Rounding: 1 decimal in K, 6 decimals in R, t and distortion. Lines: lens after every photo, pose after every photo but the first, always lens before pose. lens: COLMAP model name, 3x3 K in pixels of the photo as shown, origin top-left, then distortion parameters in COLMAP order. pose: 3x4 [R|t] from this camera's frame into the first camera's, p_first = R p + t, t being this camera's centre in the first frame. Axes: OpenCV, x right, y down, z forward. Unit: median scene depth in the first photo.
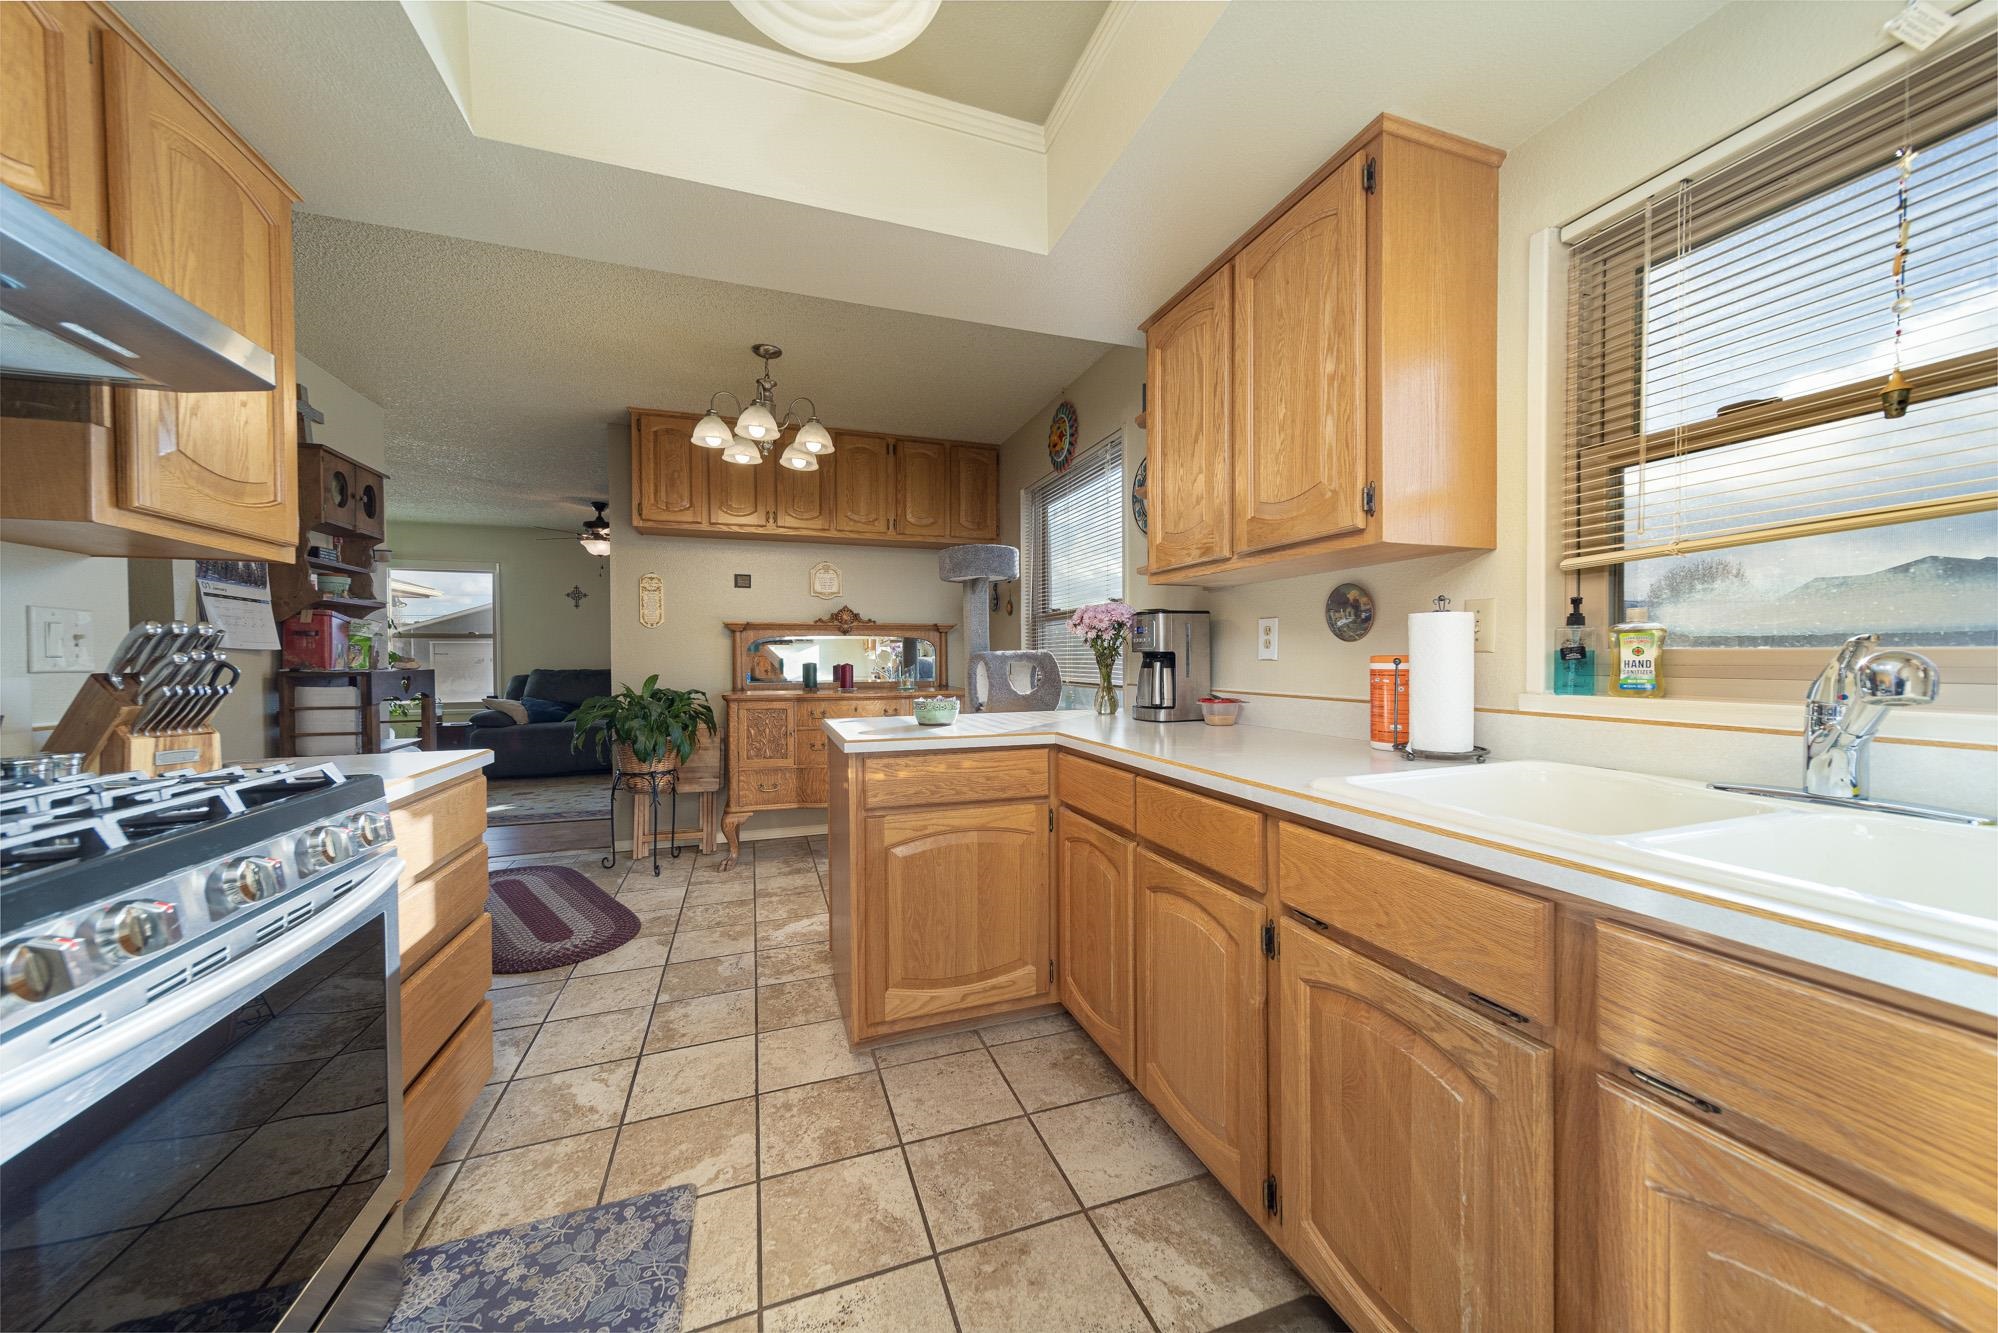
lens RADIAL K [[688.7, 0, 999.0], [0, 688.7, 666.5], [0, 0, 1]] dist [-0.000320, -0.000077]
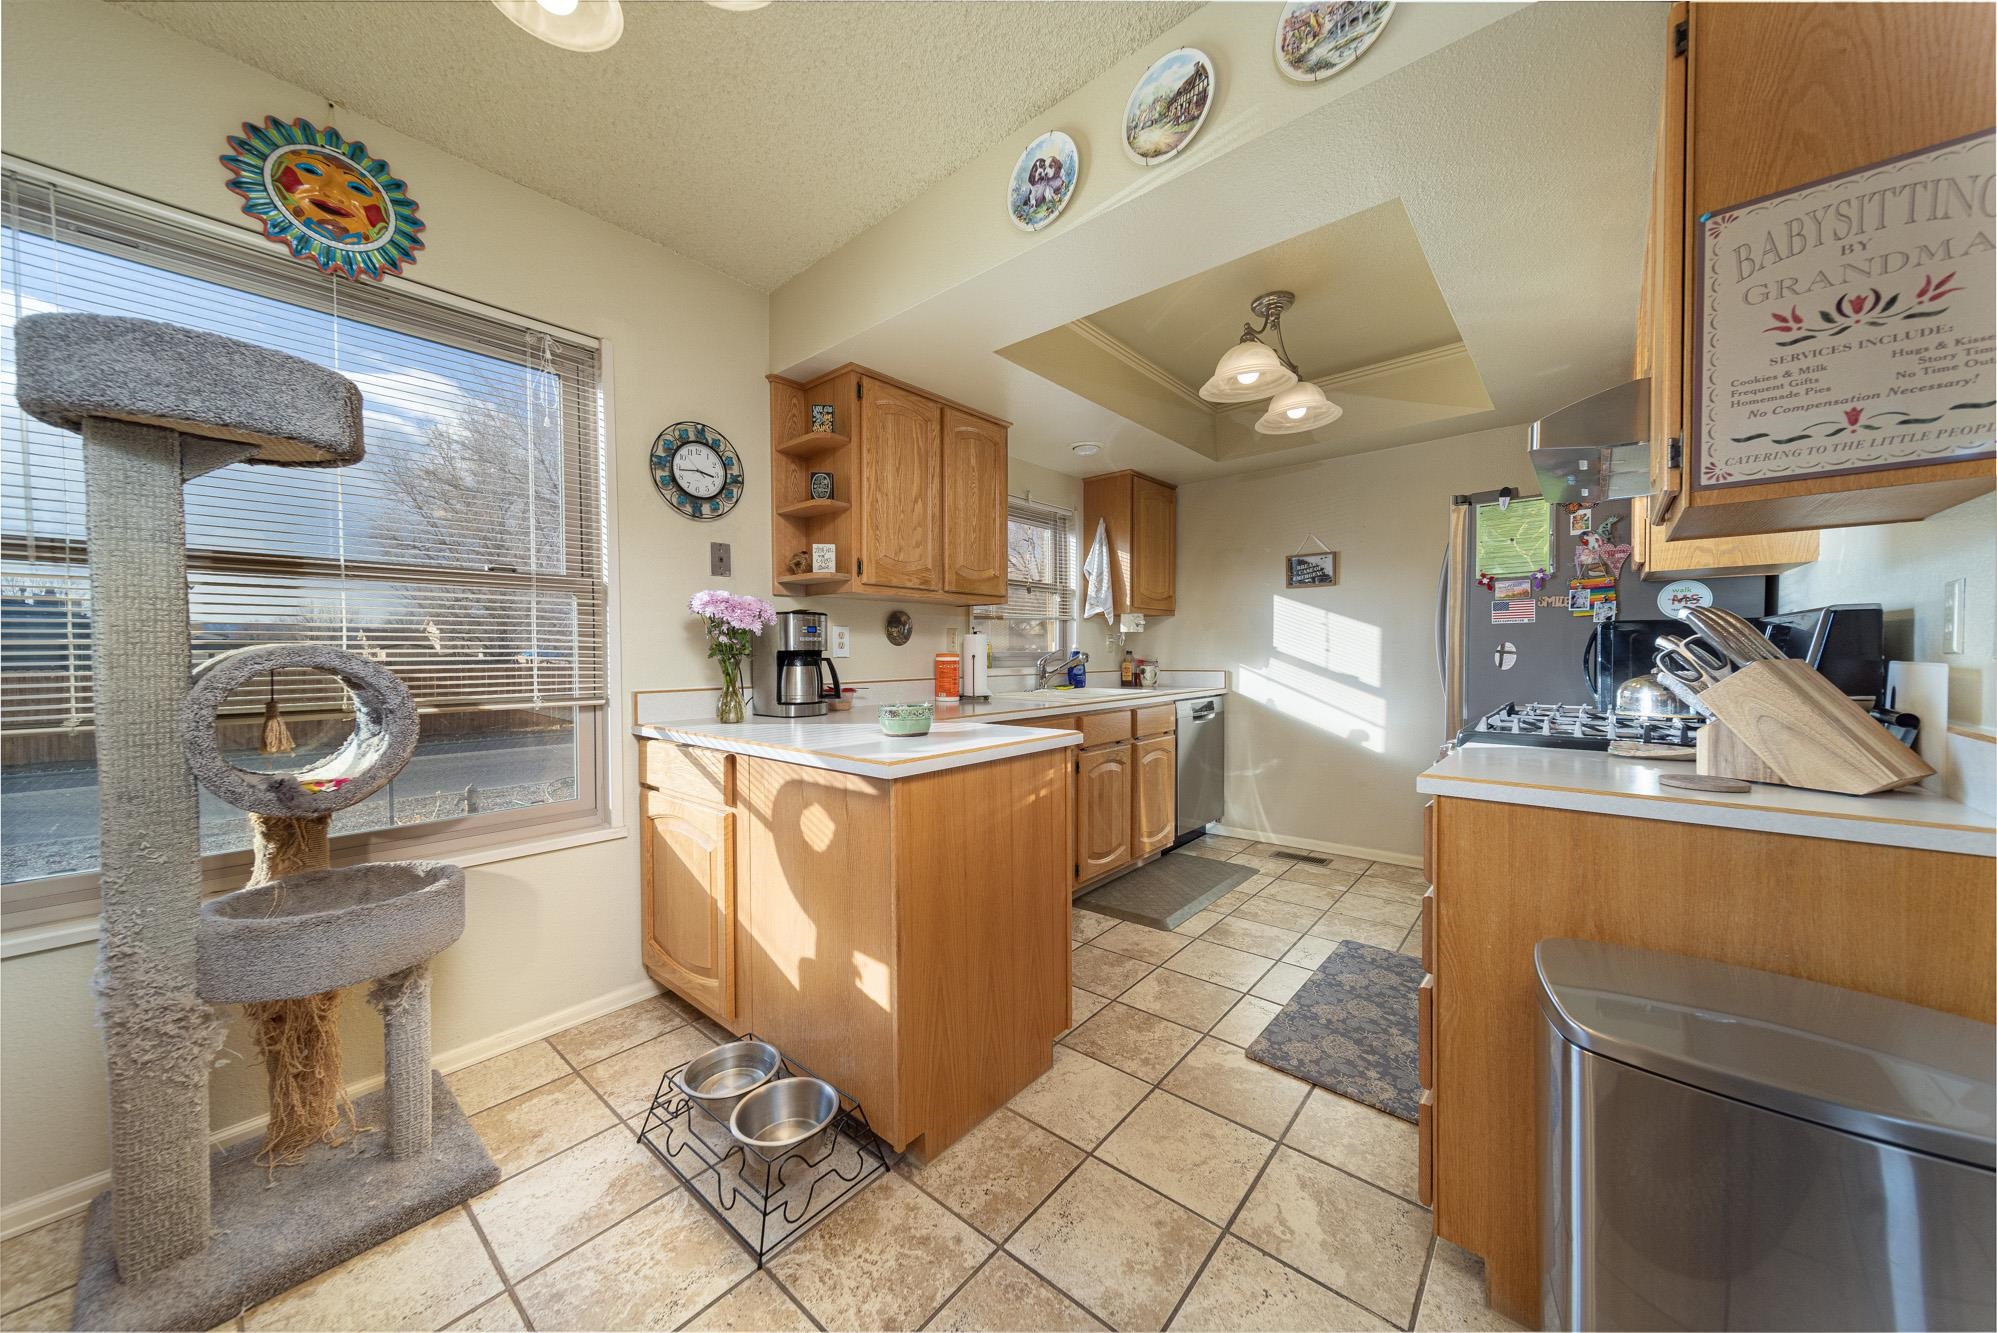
lens RADIAL K [[690.6, 0, 998.5], [0, 690.6, 666.5], [0, 0, 1]] dist [0.000030, -0.000013]
pose [[-0.497480, -0.008376, 0.867435, -1.222580], [0.023373, 0.999461, 0.023056, -0.020427], [-0.867160, 0.031744, -0.497016, 1.857691]]
